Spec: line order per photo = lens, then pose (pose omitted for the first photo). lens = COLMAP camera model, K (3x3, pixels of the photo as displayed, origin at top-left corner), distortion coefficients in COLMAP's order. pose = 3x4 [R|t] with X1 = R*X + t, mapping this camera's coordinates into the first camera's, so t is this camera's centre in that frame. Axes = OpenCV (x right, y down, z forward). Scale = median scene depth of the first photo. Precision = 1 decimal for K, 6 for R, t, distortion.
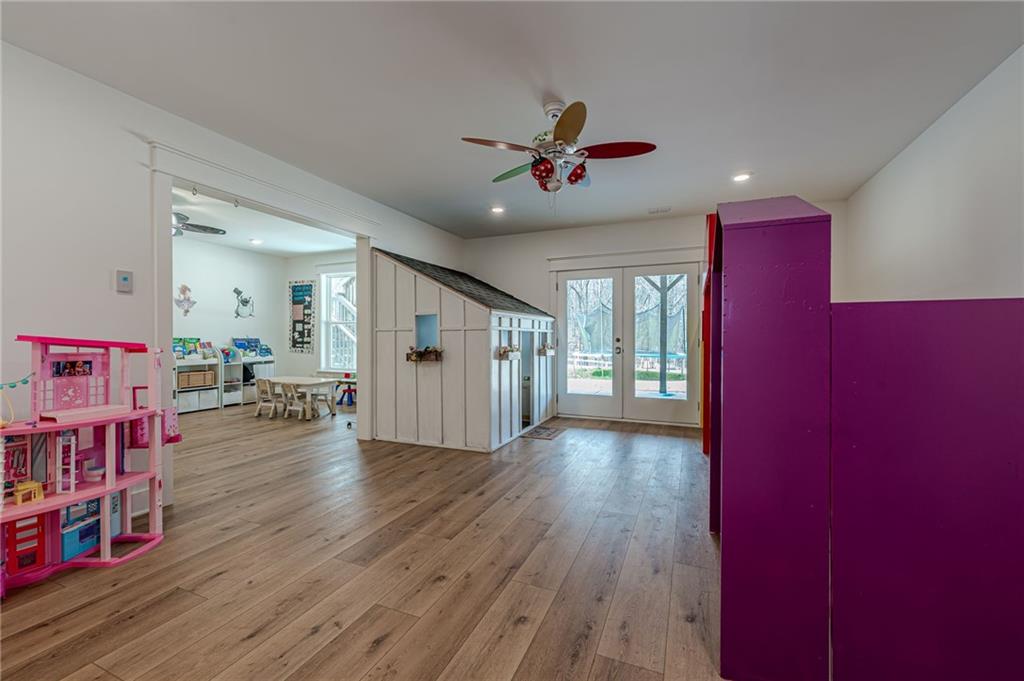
lens RADIAL K [[411.9, 0, 506.3], [0, 411.9, 339.2], [0, 0, 1]] dist [0.000061, -0.000192]
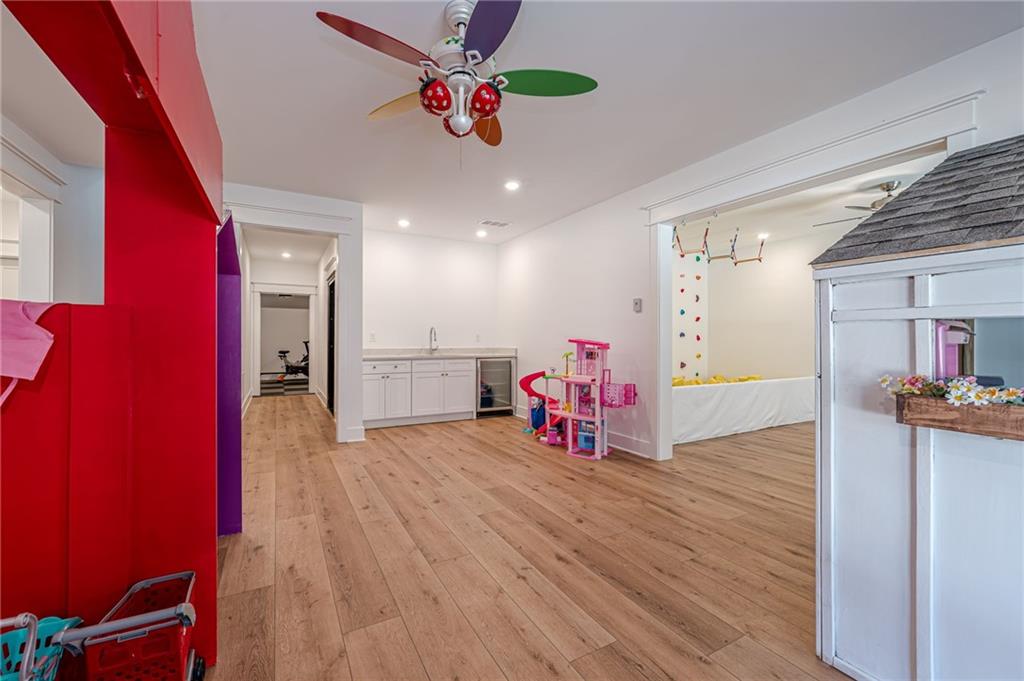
lens RADIAL K [[411.9, 0, 502.5], [0, 411.9, 338.2], [0, 0, 1]] dist [0.000061, -0.000192]
pose [[-0.602209, -0.003027, -0.798333, 0.738161], [-0.007166, 0.999973, 0.001614, -0.012482], [0.798307, 0.006693, -0.602214, 1.730287]]
